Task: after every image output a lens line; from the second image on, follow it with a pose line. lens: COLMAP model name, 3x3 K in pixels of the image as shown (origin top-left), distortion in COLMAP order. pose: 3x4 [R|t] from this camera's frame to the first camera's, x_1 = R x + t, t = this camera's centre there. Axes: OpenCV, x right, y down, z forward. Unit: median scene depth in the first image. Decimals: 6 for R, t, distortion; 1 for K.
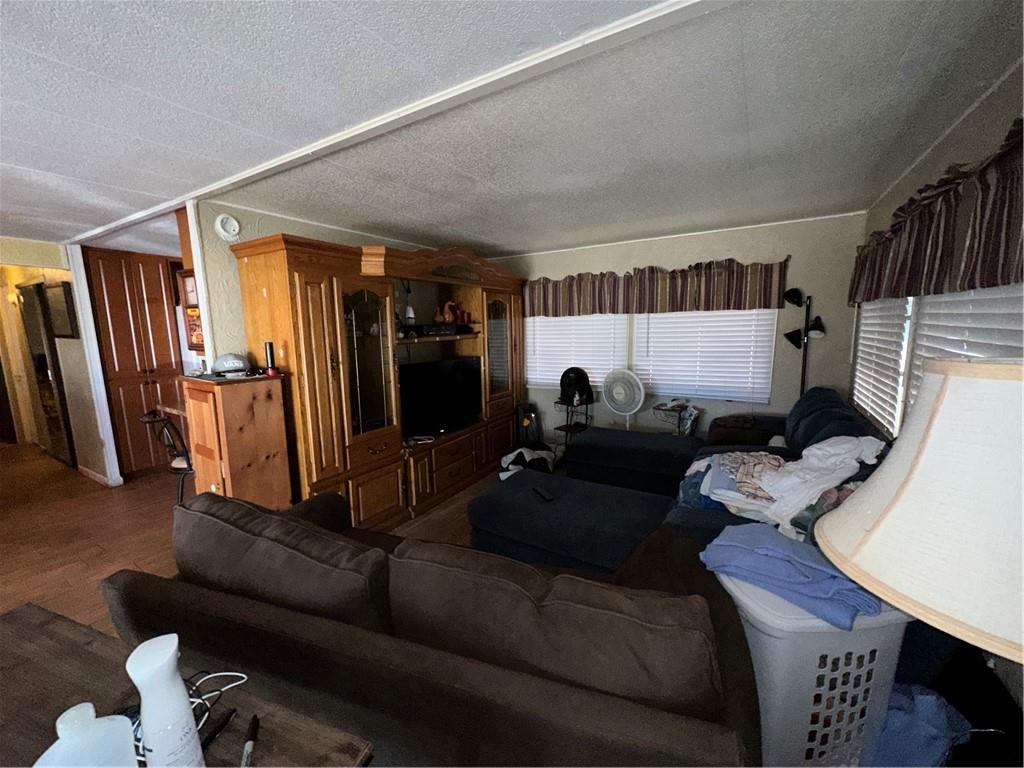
lens RADIAL K [[411.9, 0, 512.7], [0, 411.9, 384.2], [0, 0, 1]] dist [-0.002019, -0.000196]
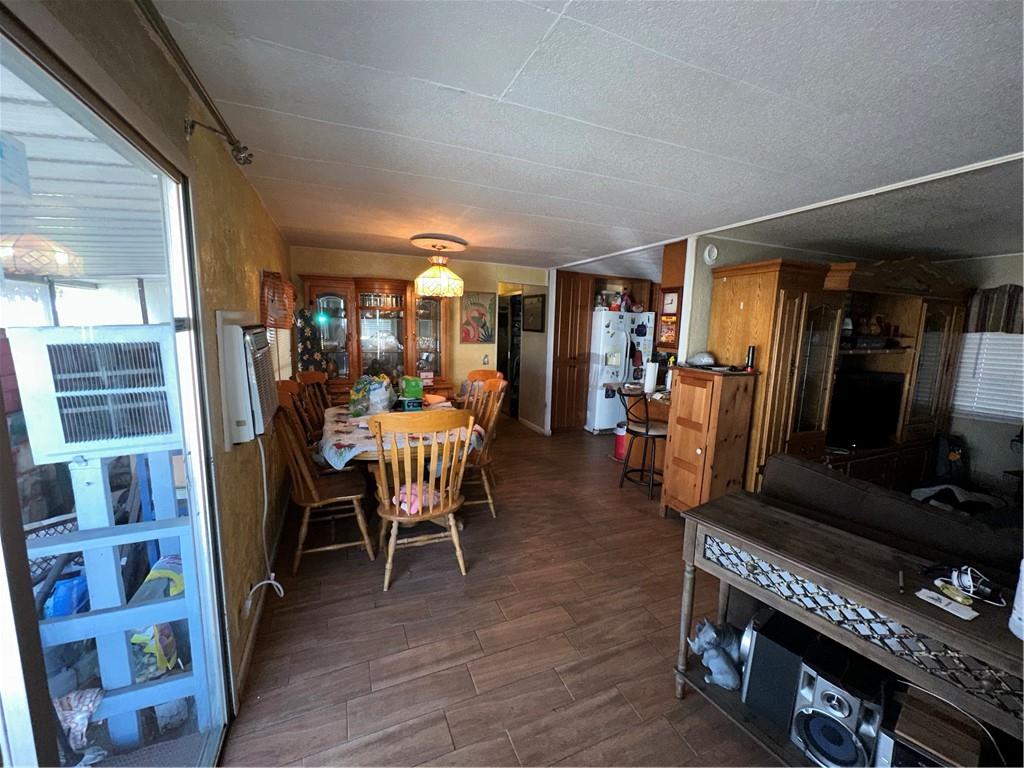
lens RADIAL K [[411.9, 0, 511.3], [0, 411.9, 386.3], [0, 0, 1]] dist [-0.002019, -0.000196]
pose [[0.801719, 0.125692, -0.584336, -0.247864], [-0.127116, 0.991129, 0.038788, 0.036426], [0.584028, 0.043181, 0.810584, -0.249828]]
